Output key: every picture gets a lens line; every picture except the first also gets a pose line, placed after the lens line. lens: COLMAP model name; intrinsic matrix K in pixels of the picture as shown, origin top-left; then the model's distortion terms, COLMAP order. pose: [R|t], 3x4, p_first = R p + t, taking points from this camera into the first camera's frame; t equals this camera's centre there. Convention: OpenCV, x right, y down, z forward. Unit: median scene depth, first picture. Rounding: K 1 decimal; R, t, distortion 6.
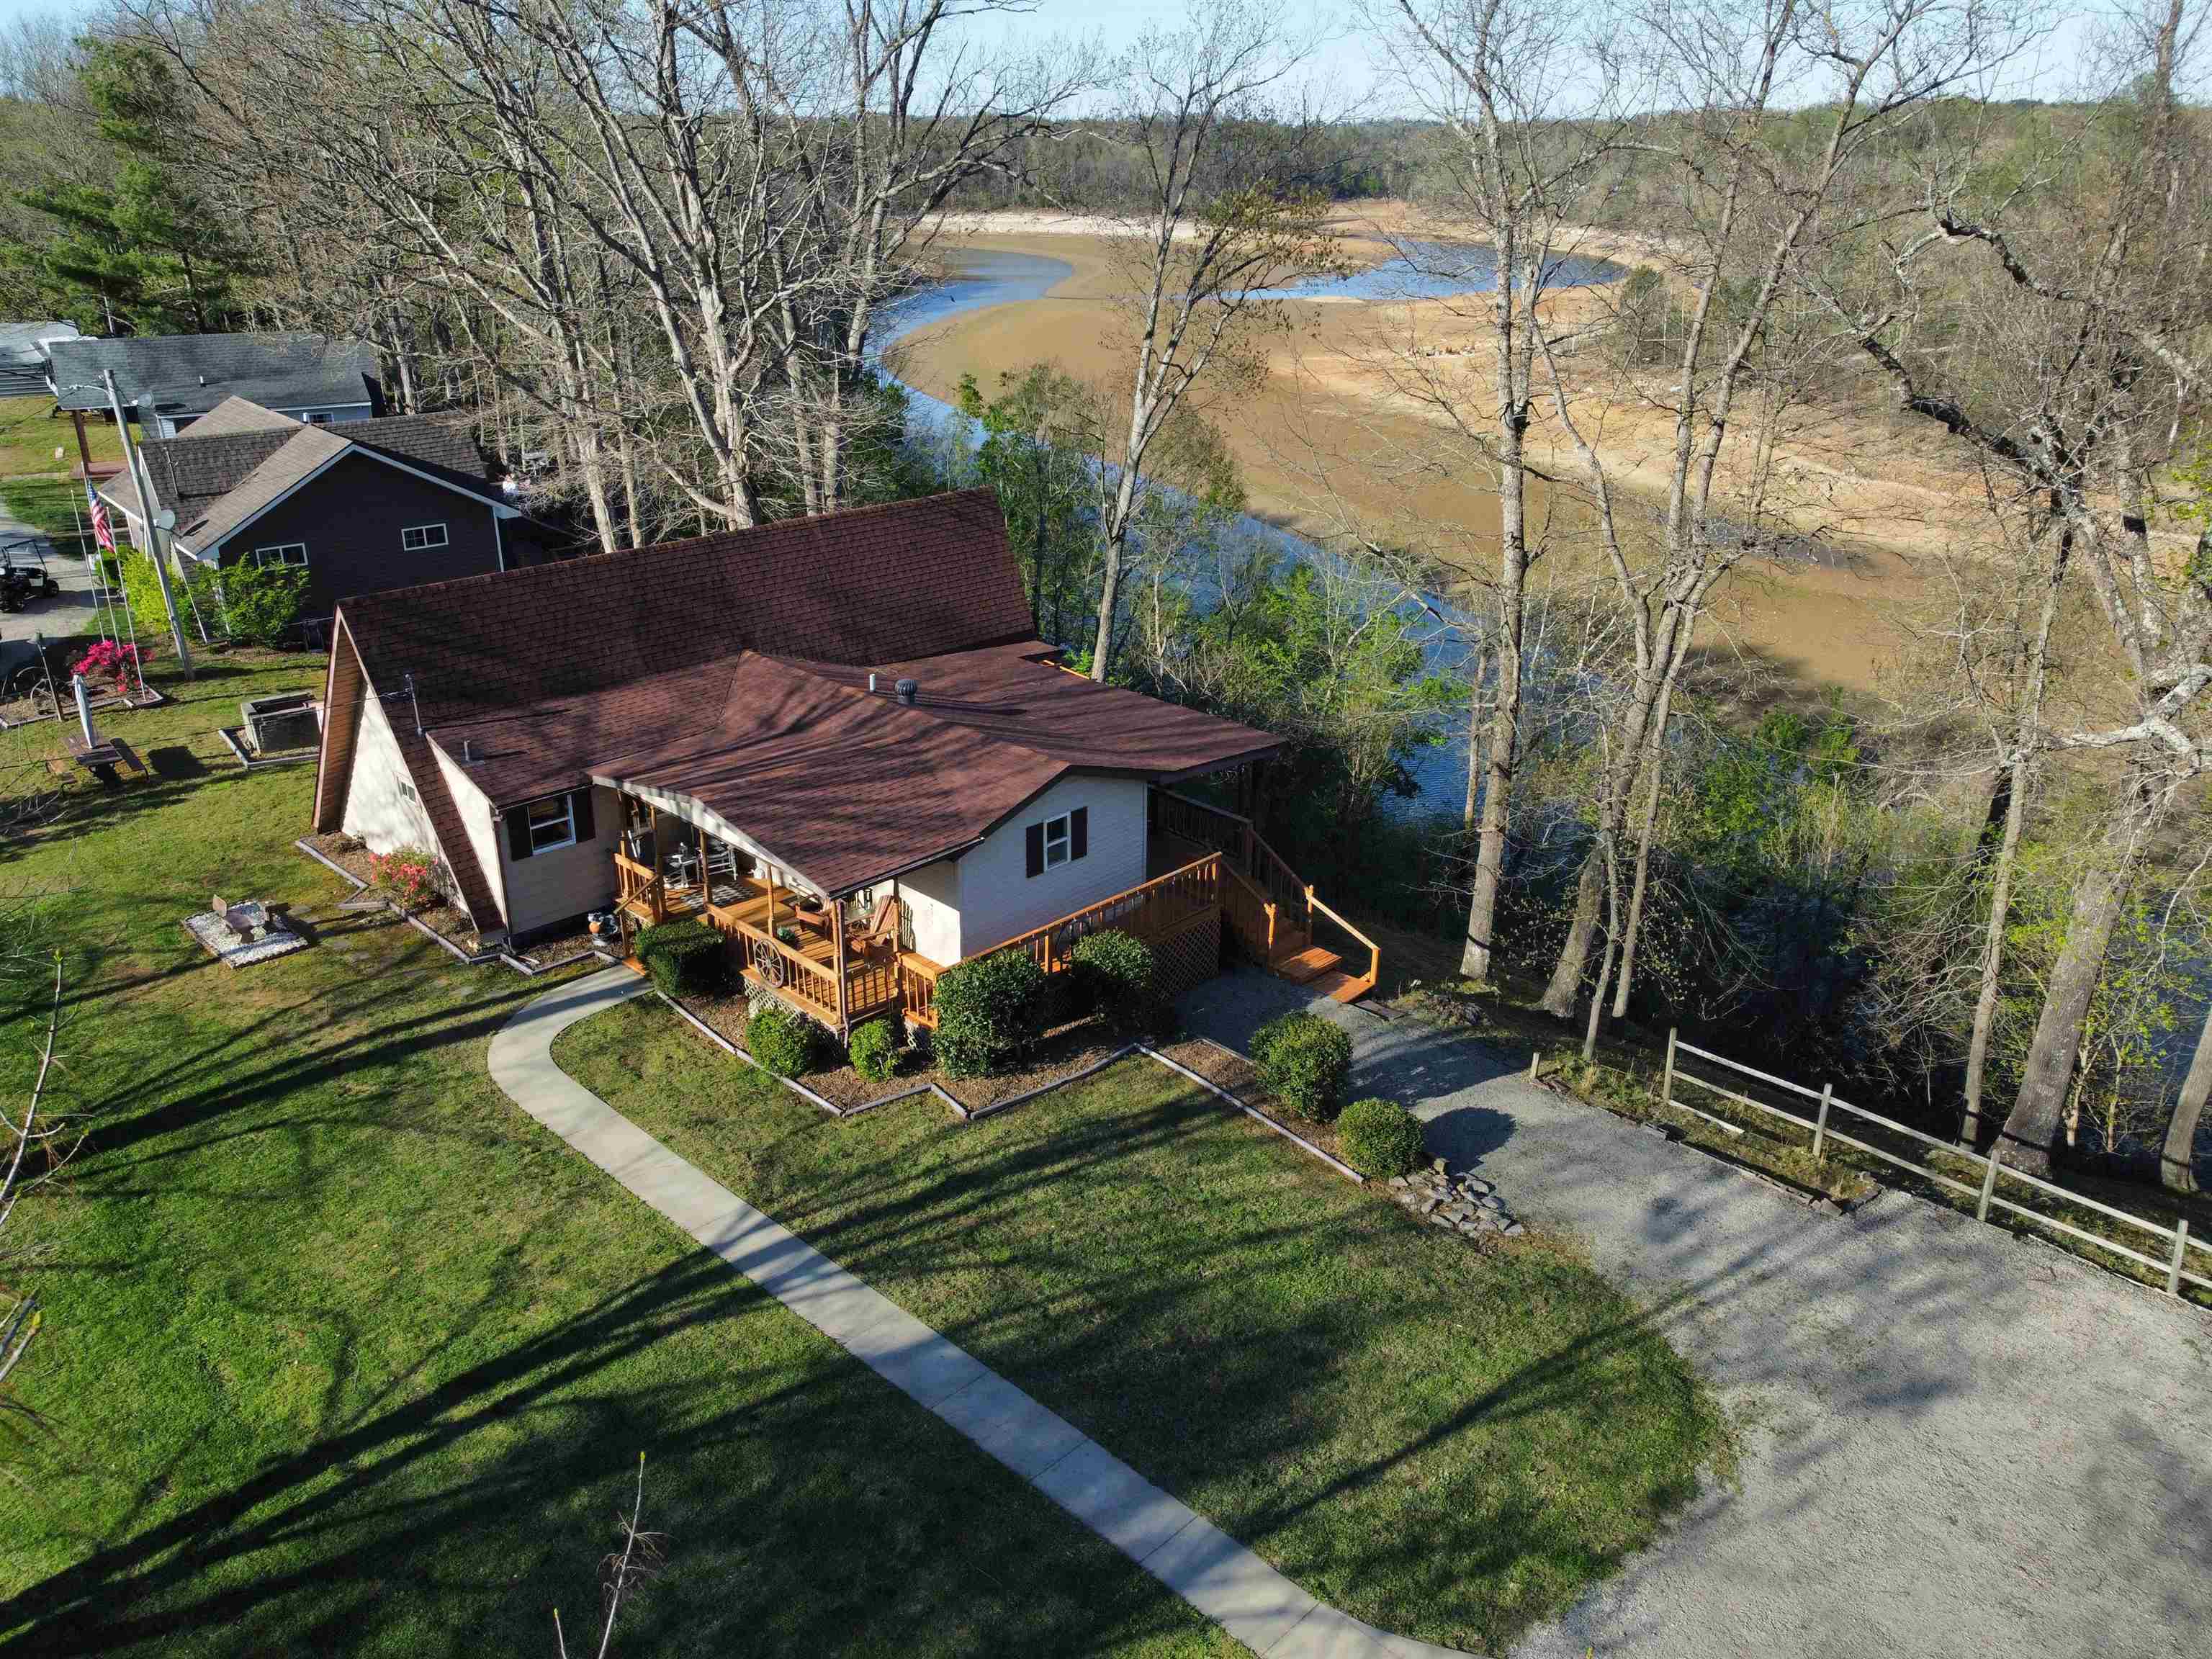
lens RADIAL K [[1676.4, 0, 1106.9], [0, 1676.4, 830.7], [0, 0, 1]] dist [-0.015629, 0.011057]
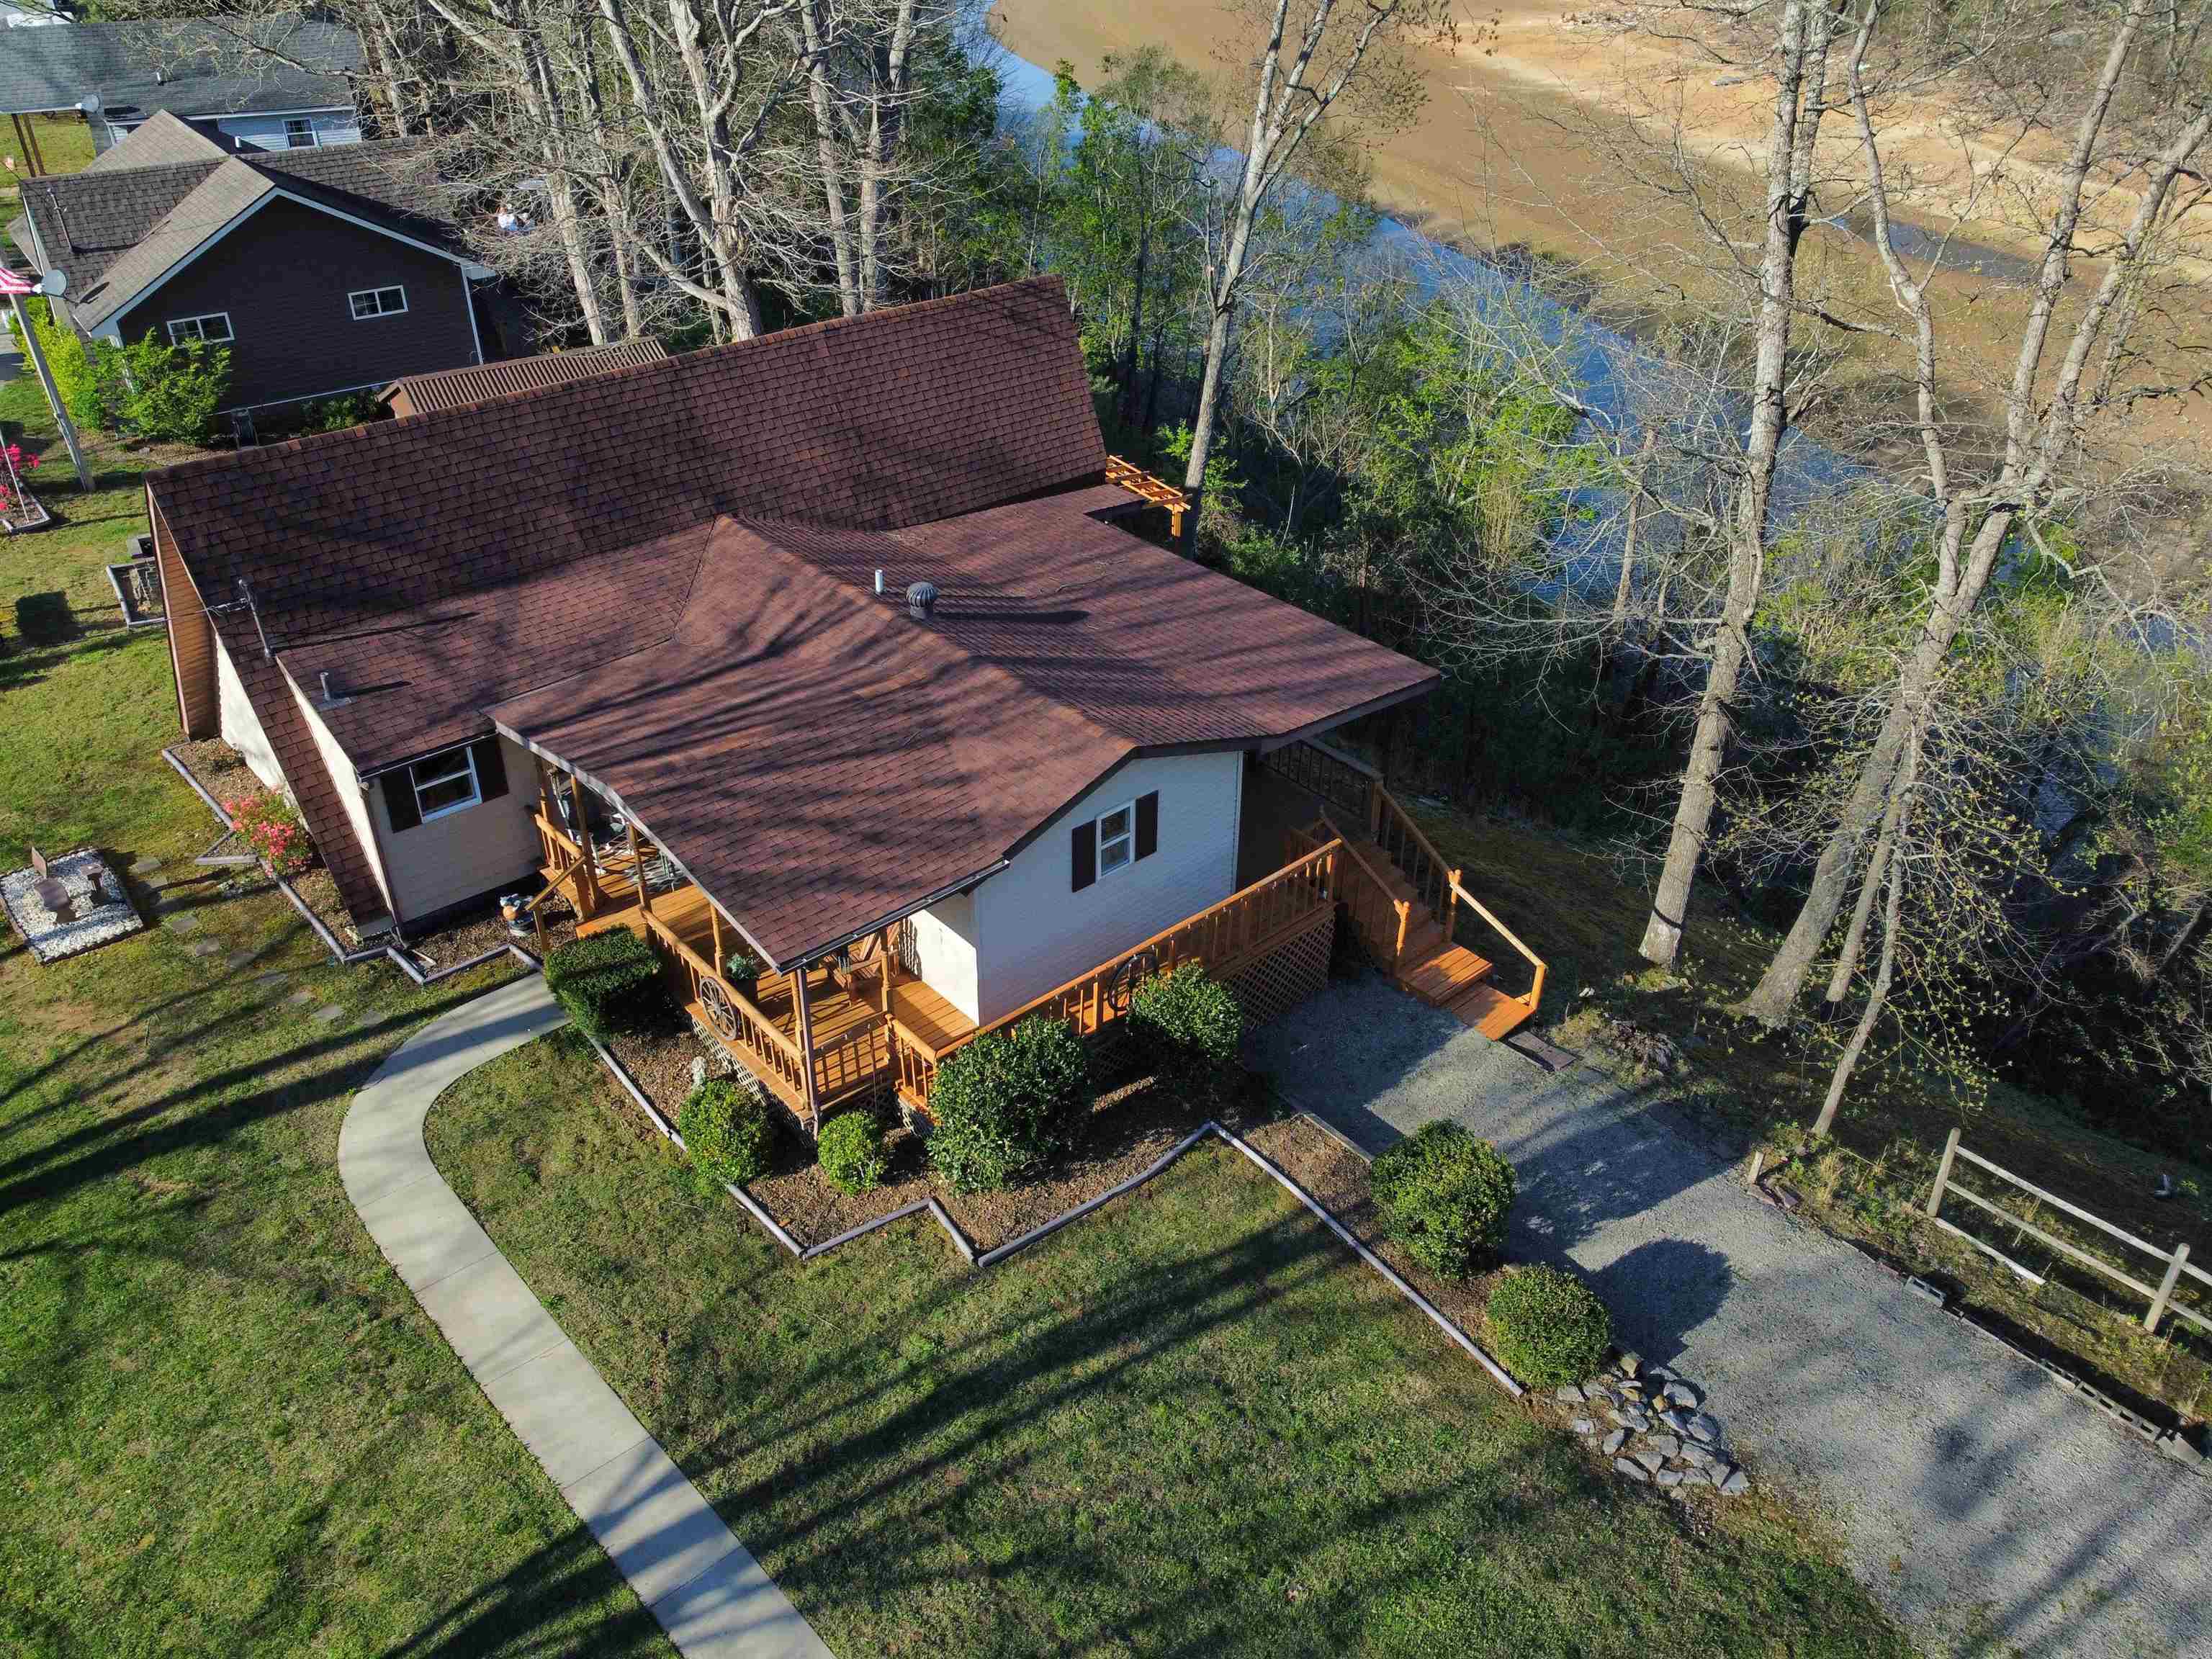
lens RADIAL K [[1676.4, 0, 1105.6], [0, 1676.4, 825.9], [0, 0, 1]] dist [-0.015629, 0.011057]
pose [[0.997752, 0.036536, -0.056183, 0.006311], [-0.026089, 0.983947, 0.176544, -0.124848], [0.061731, -0.174681, 0.982688, 0.278067]]
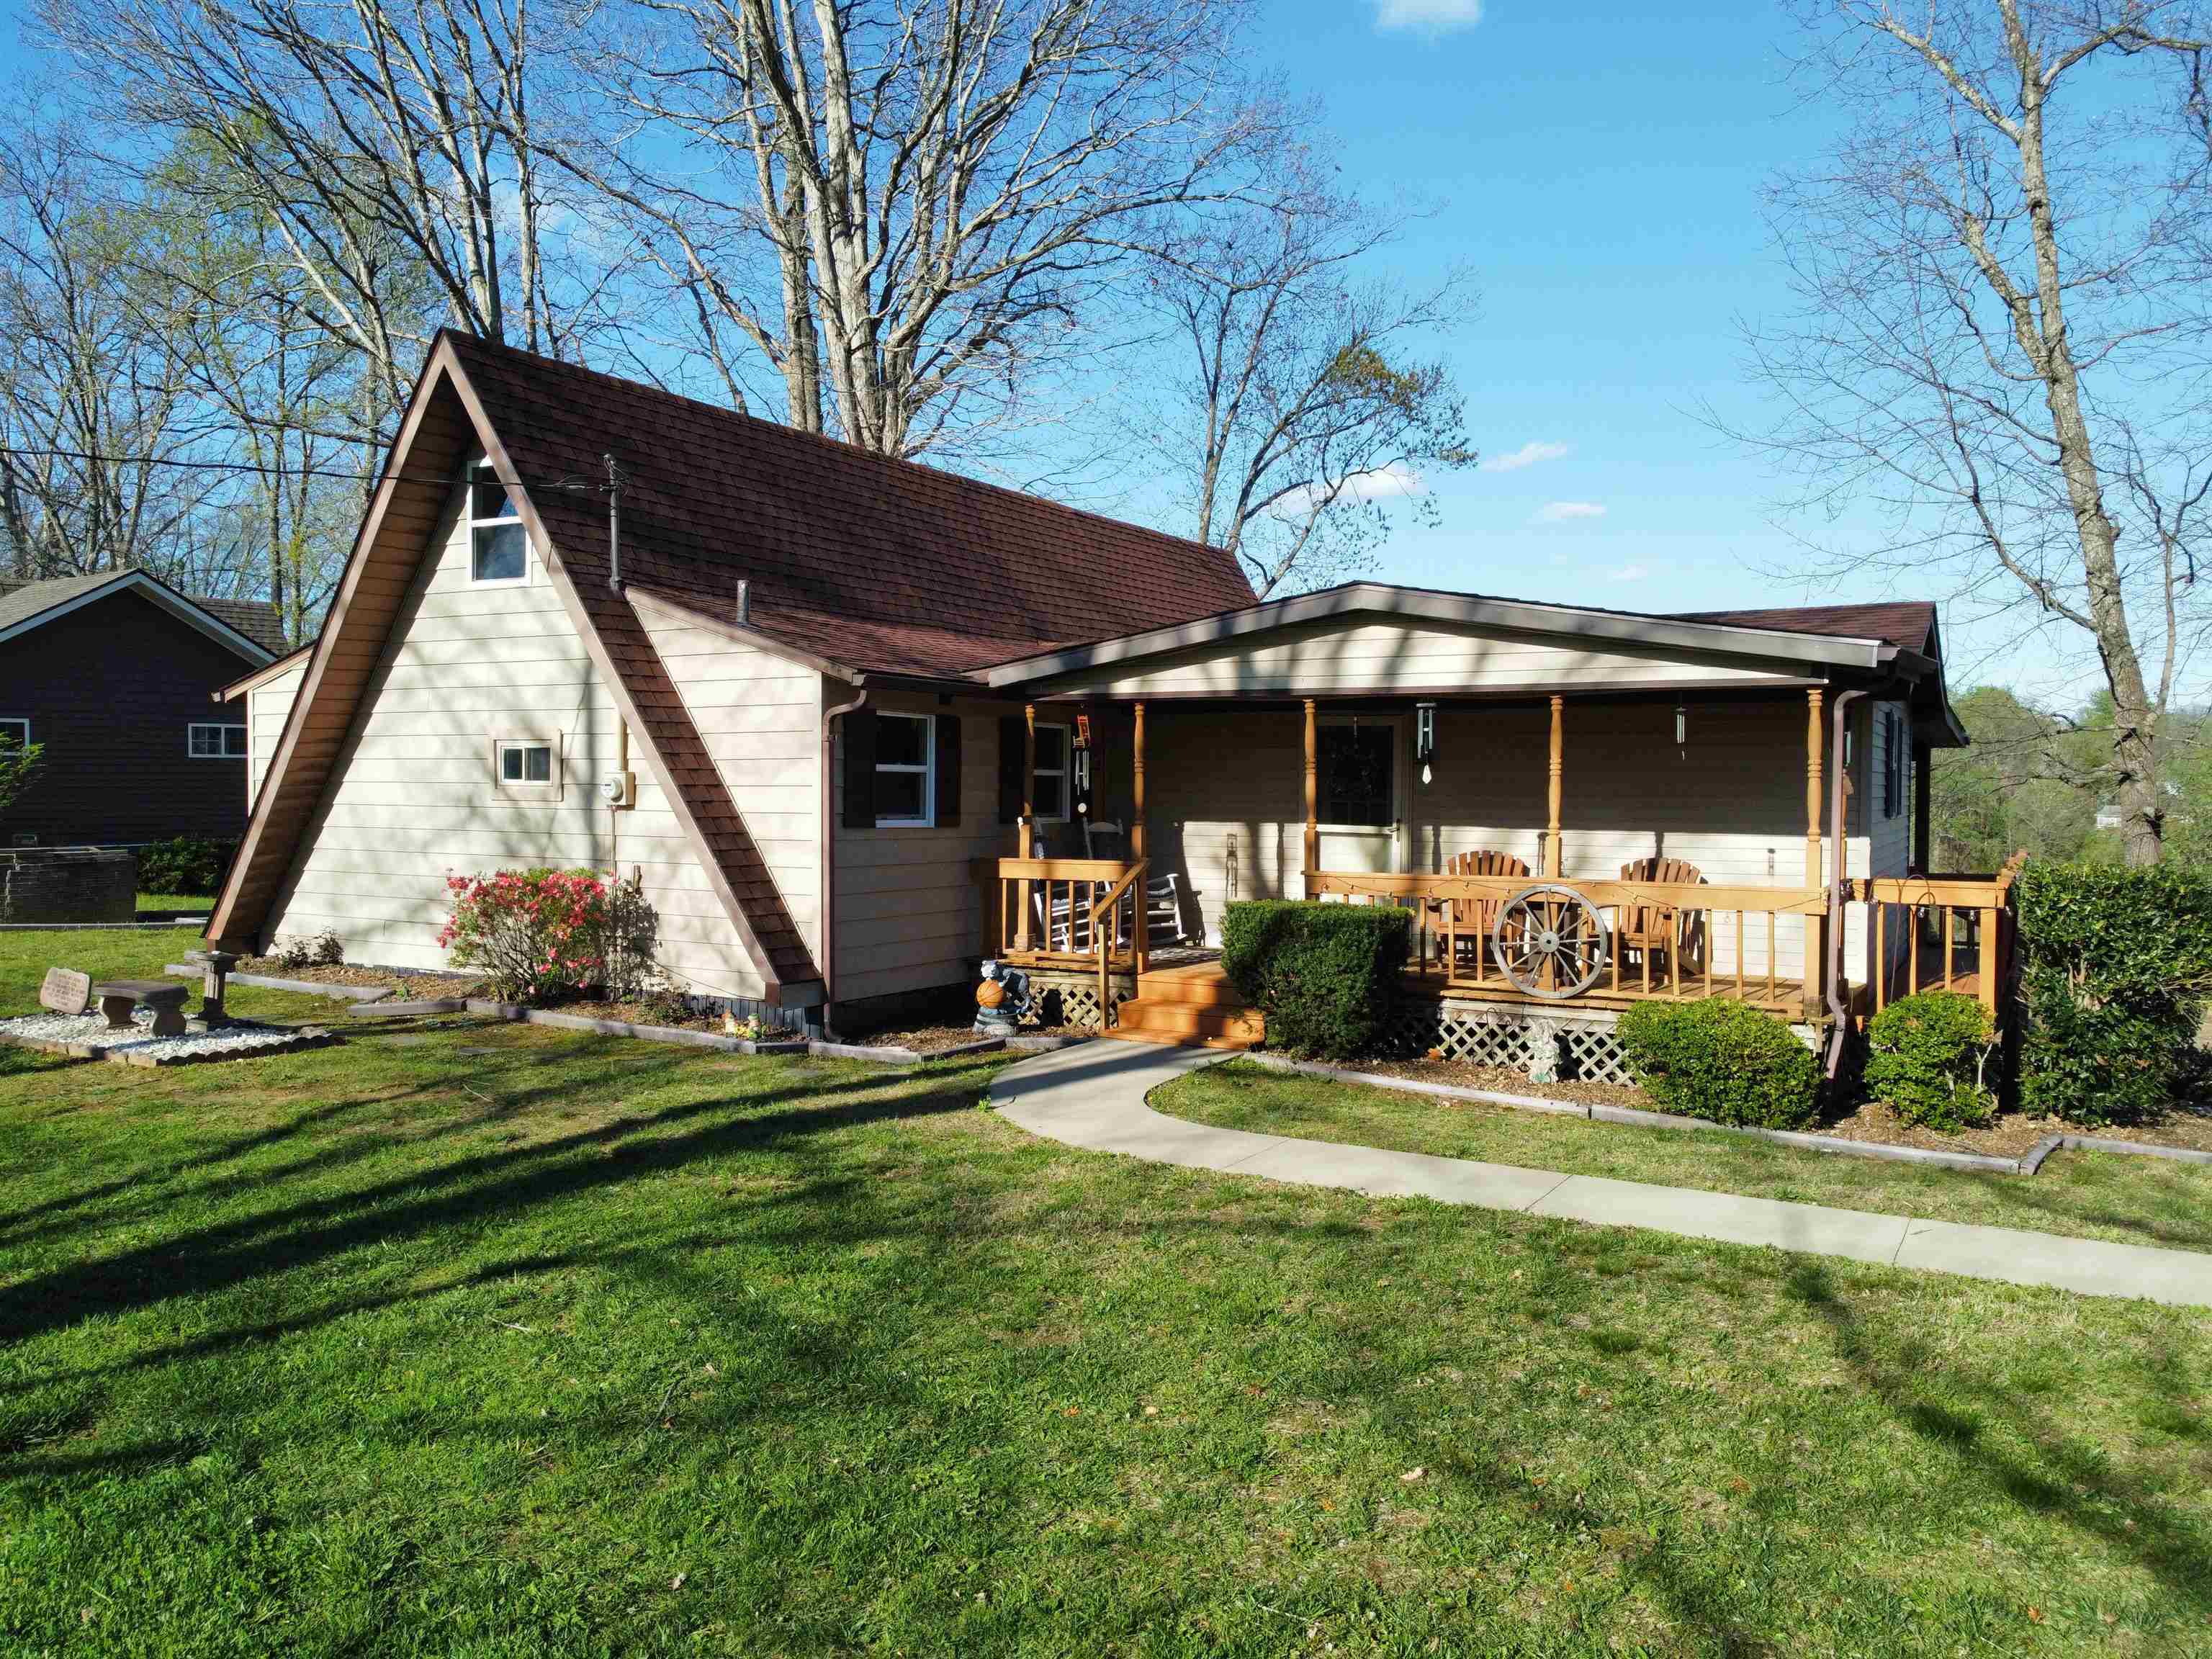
lens RADIAL K [[1676.4, 0, 1123.8], [0, 1676.4, 840.1], [0, 0, 1]] dist [-0.015629, 0.011057]
pose [[0.964617, -0.012605, 0.263353, -0.397132], [0.102970, 0.937541, -0.332287, 0.177151], [-0.242716, 0.347647, 0.905666, 0.567274]]
